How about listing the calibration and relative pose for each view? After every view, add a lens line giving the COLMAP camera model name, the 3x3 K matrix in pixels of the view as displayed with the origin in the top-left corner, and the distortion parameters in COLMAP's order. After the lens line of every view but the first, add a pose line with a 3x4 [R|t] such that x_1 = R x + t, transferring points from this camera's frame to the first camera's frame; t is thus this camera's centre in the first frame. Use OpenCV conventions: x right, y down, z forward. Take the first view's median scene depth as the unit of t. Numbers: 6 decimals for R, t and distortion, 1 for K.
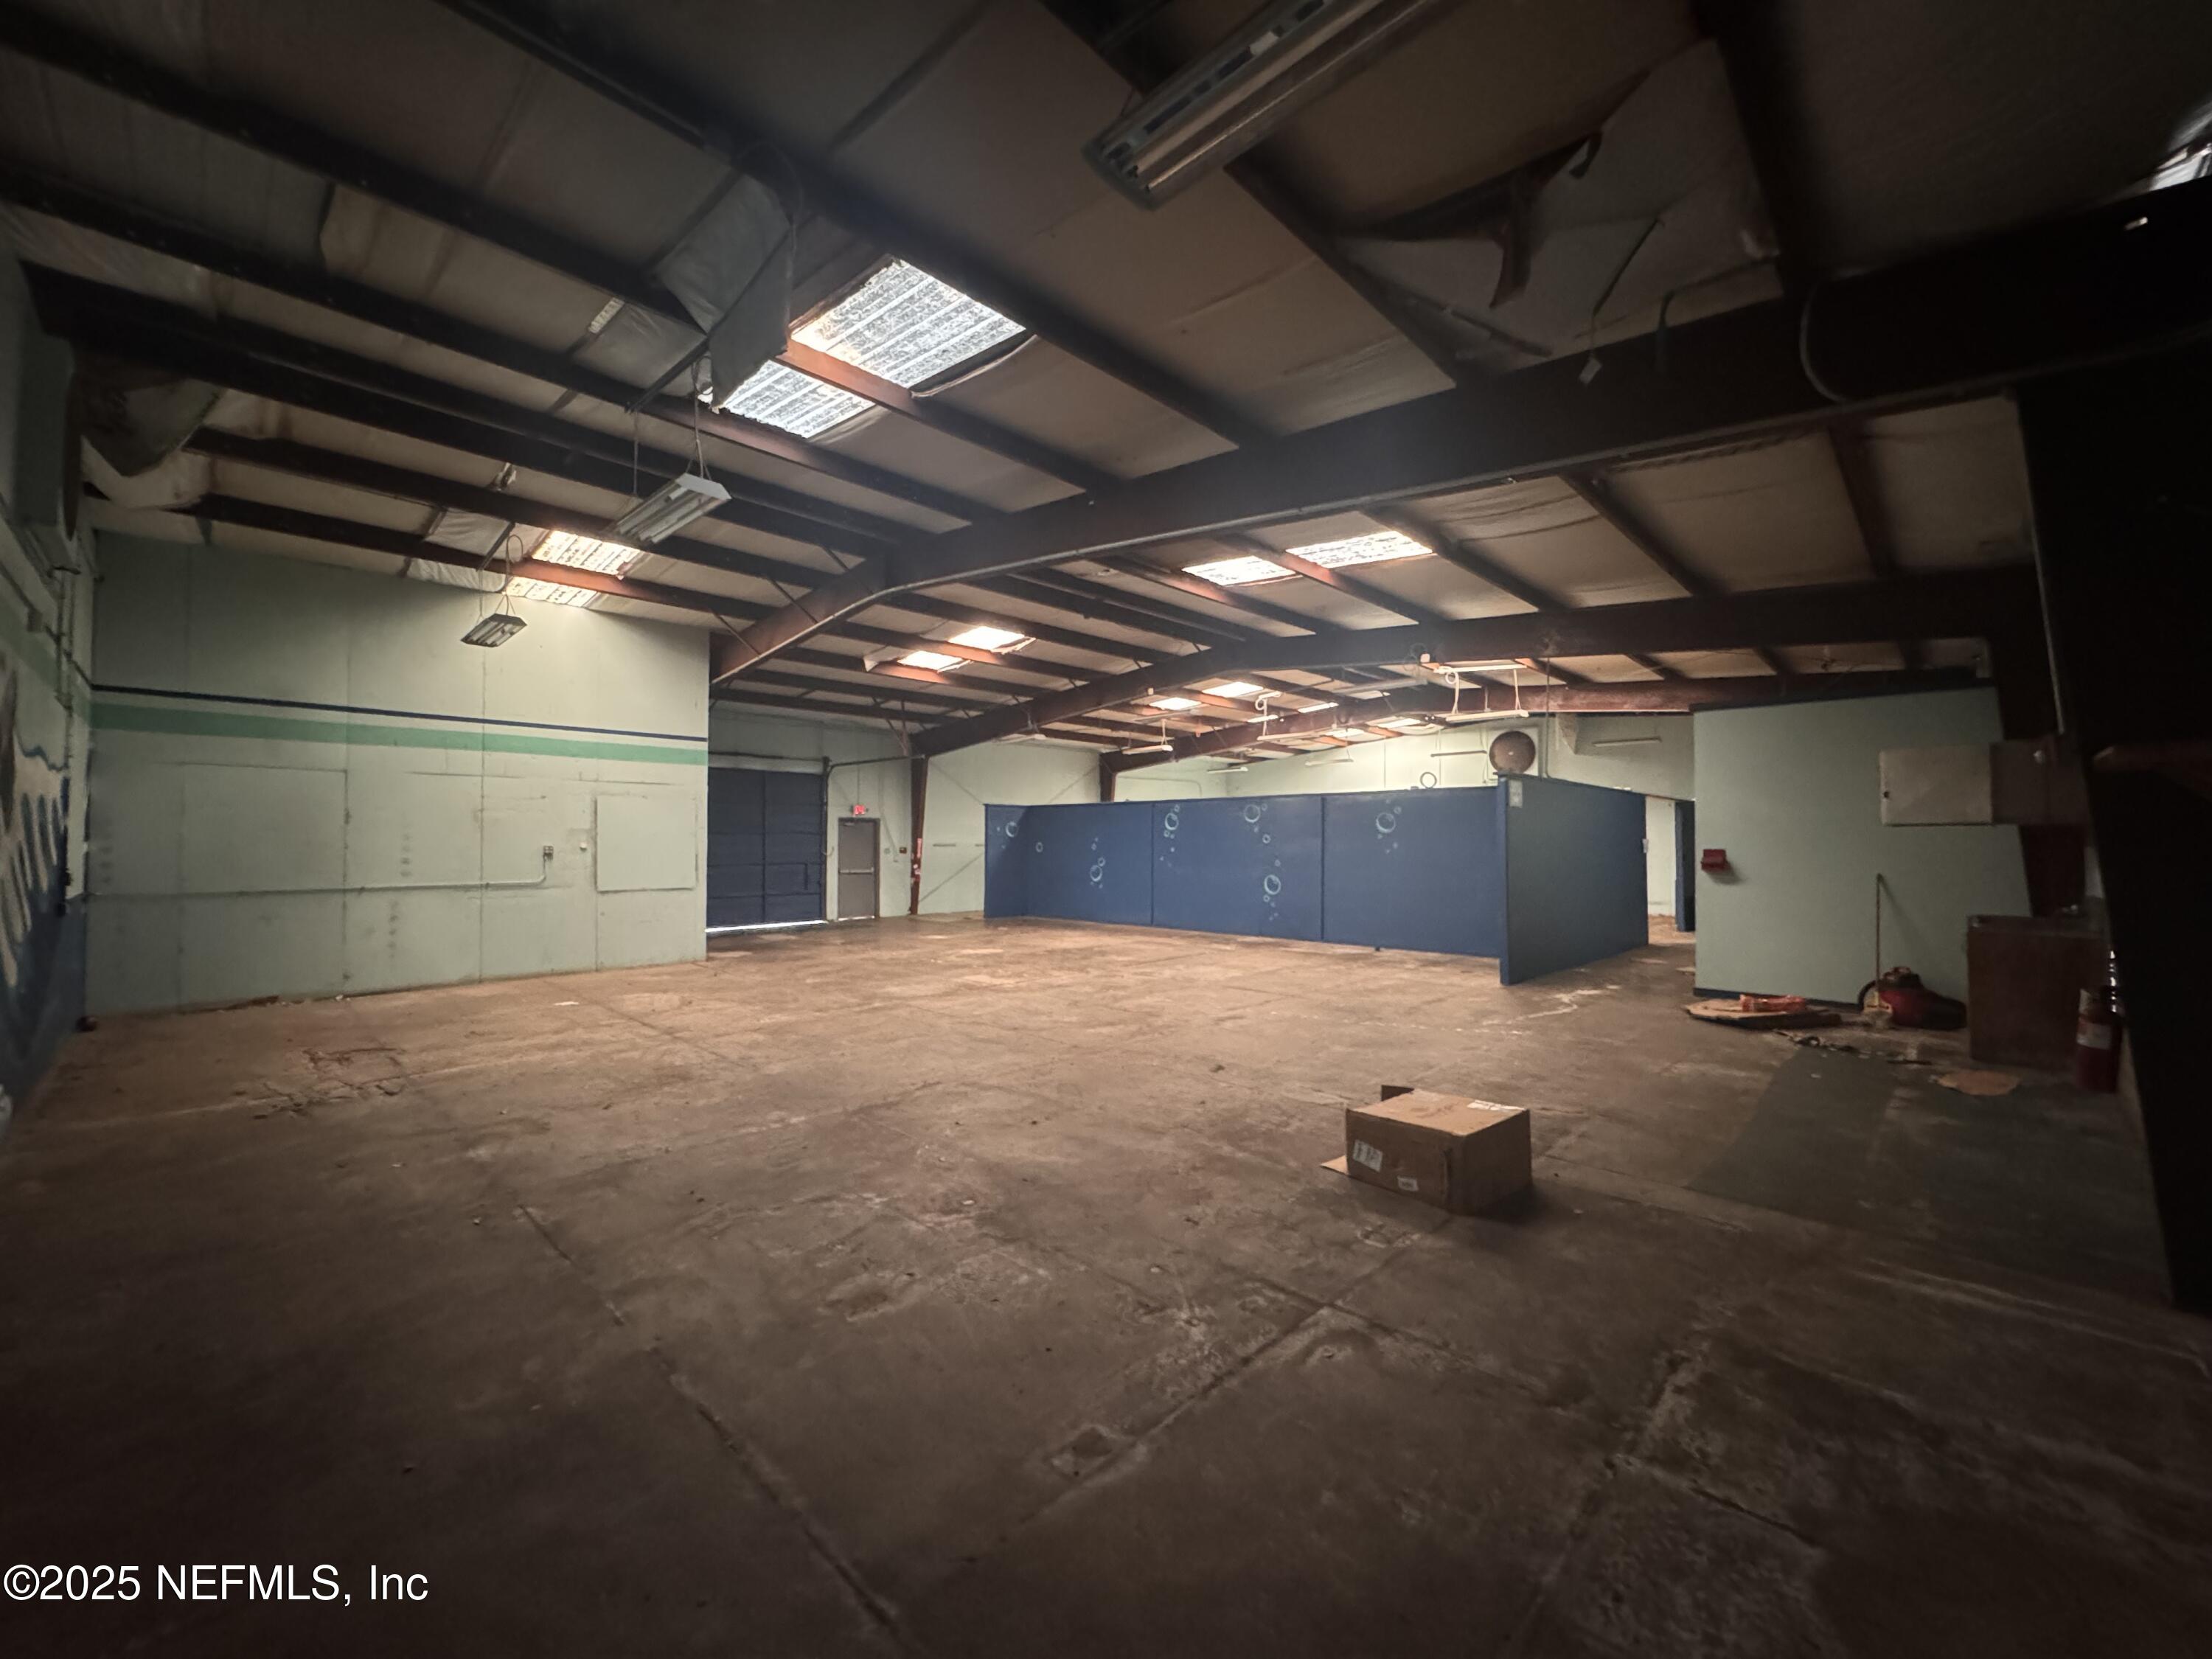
lens RADIAL K [[899.9, 0, 1106.0], [0, 899.9, 829.5], [0, 0, 1]] dist [0.001048, -0.000027]
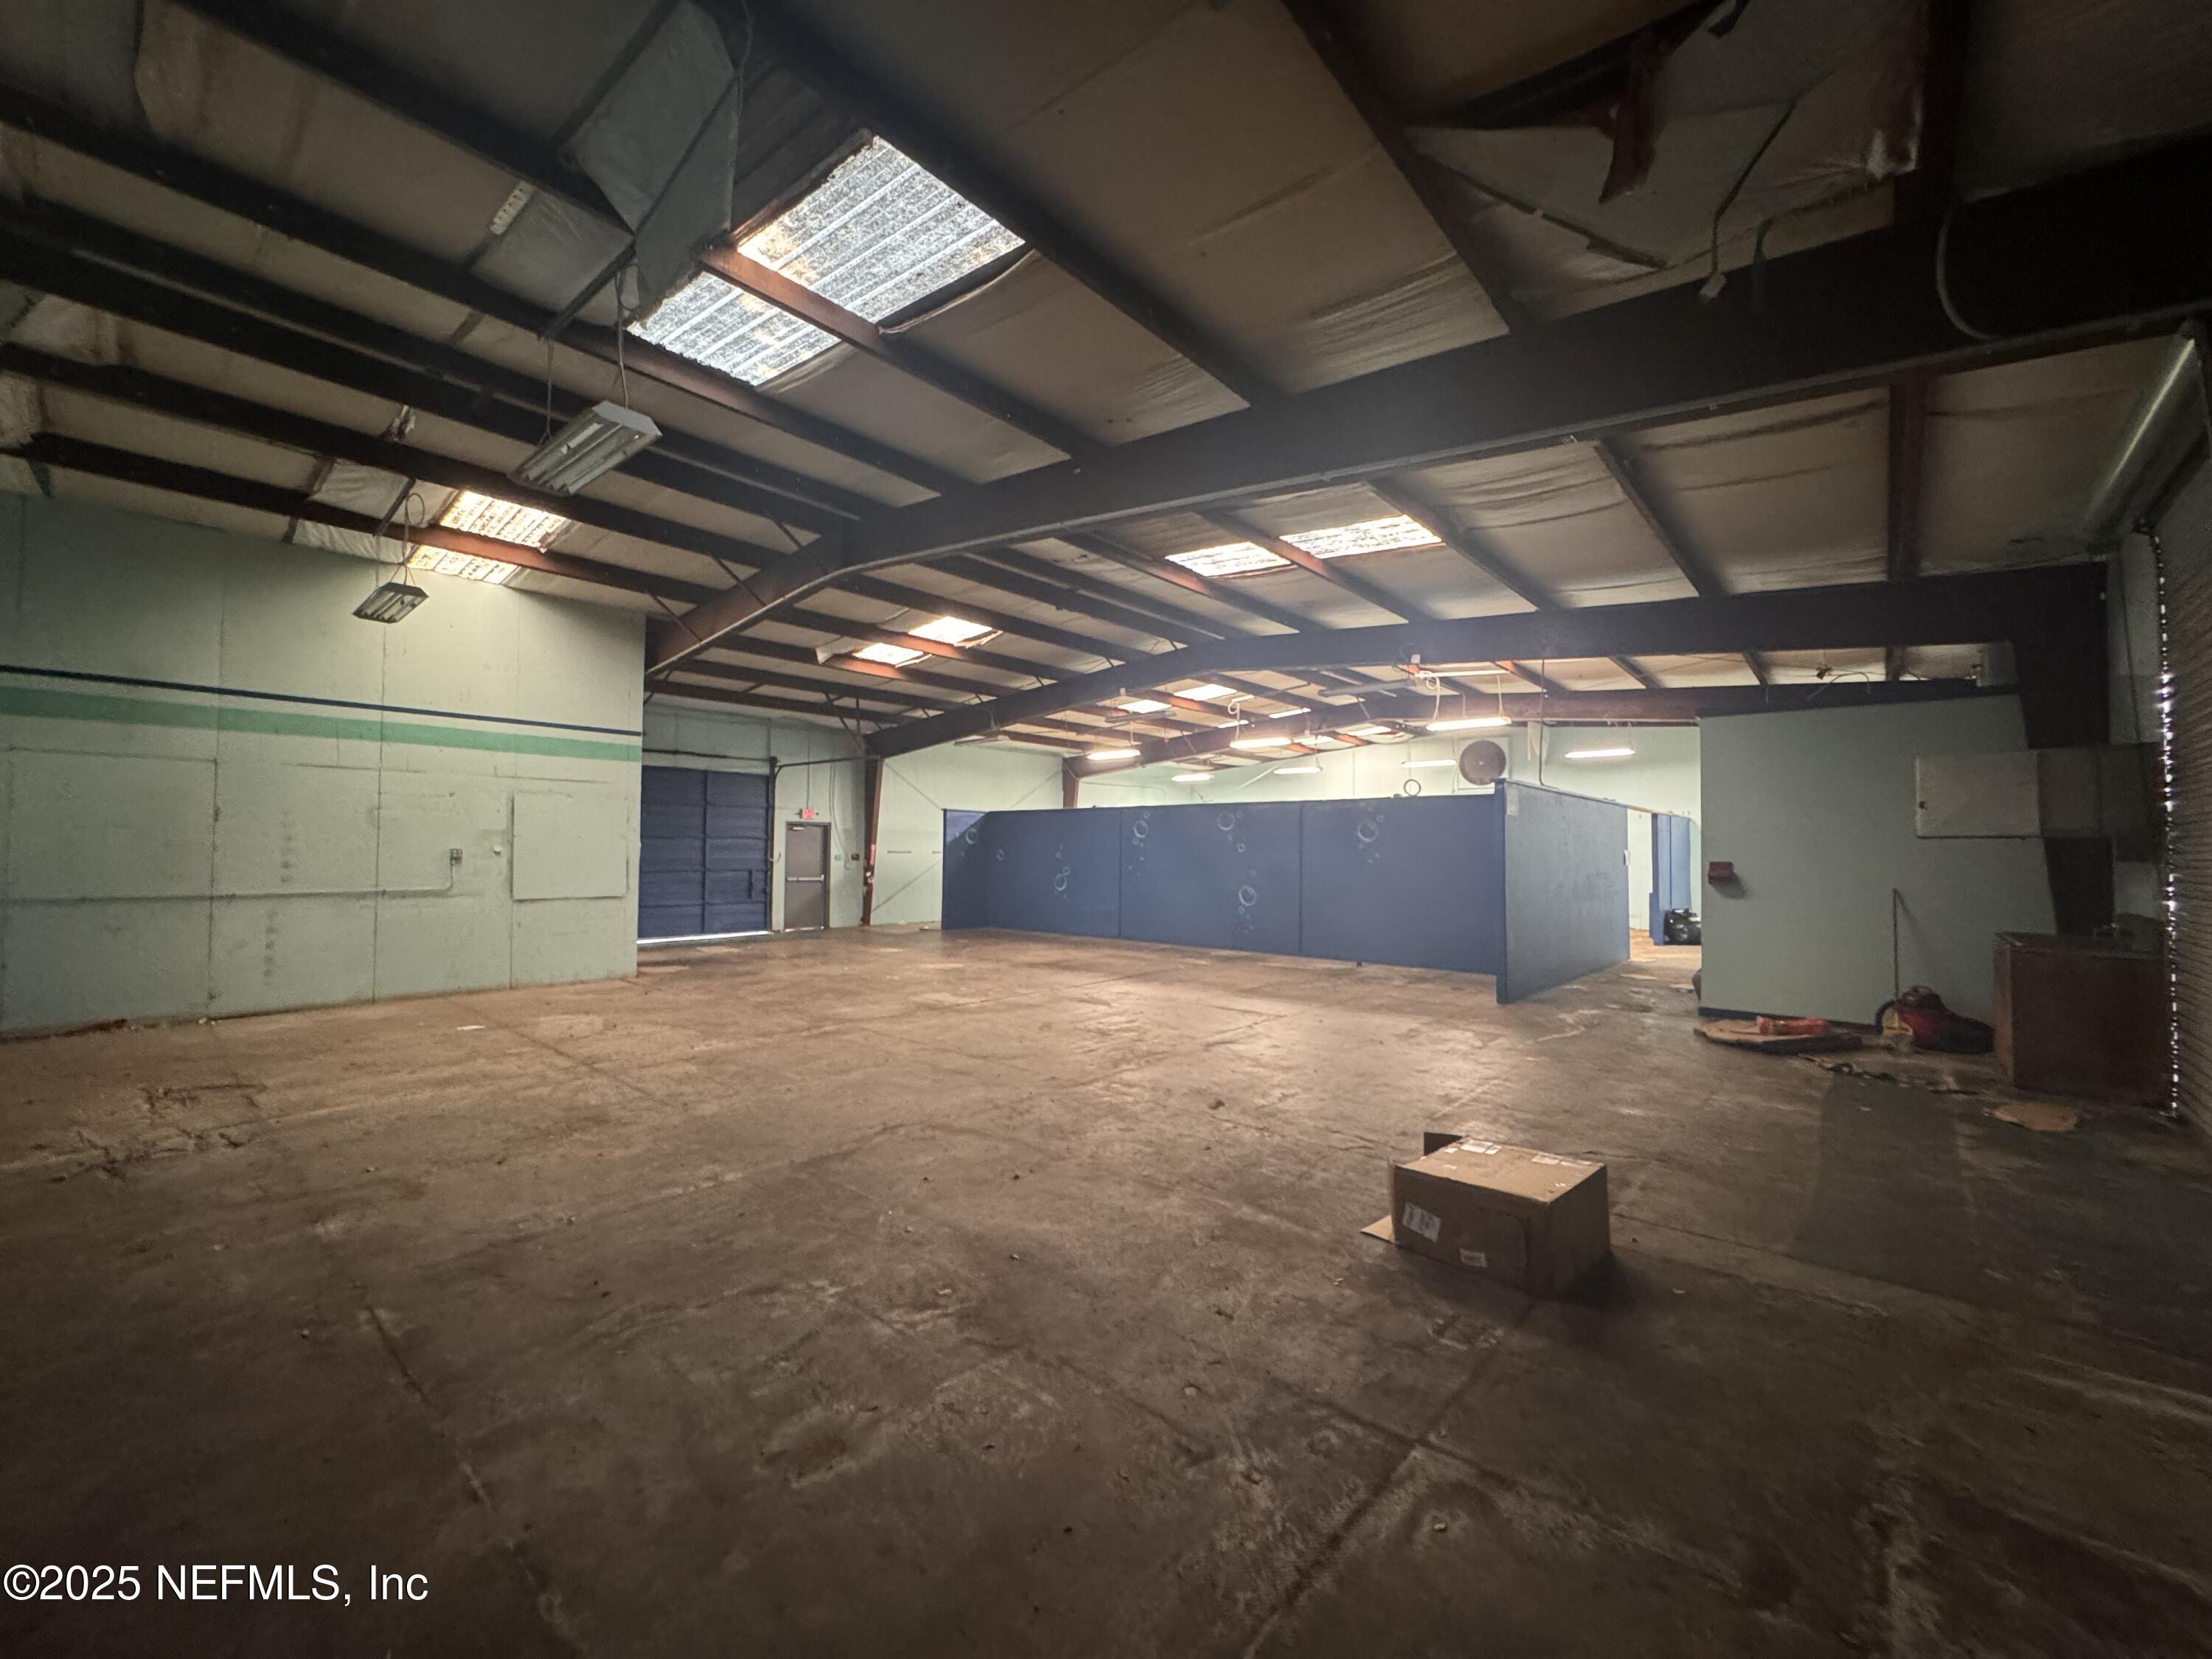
lens RADIAL K [[901.6, 0, 1106.0], [0, 901.6, 829.5], [0, 0, 1]] dist [-0.000991, 0.000173]
pose [[0.998608, 0.008877, 0.051998, -0.032515], [-0.008373, 0.999916, -0.009904, 0.003513], [-0.052081, 0.009455, 0.998598, 0.107357]]
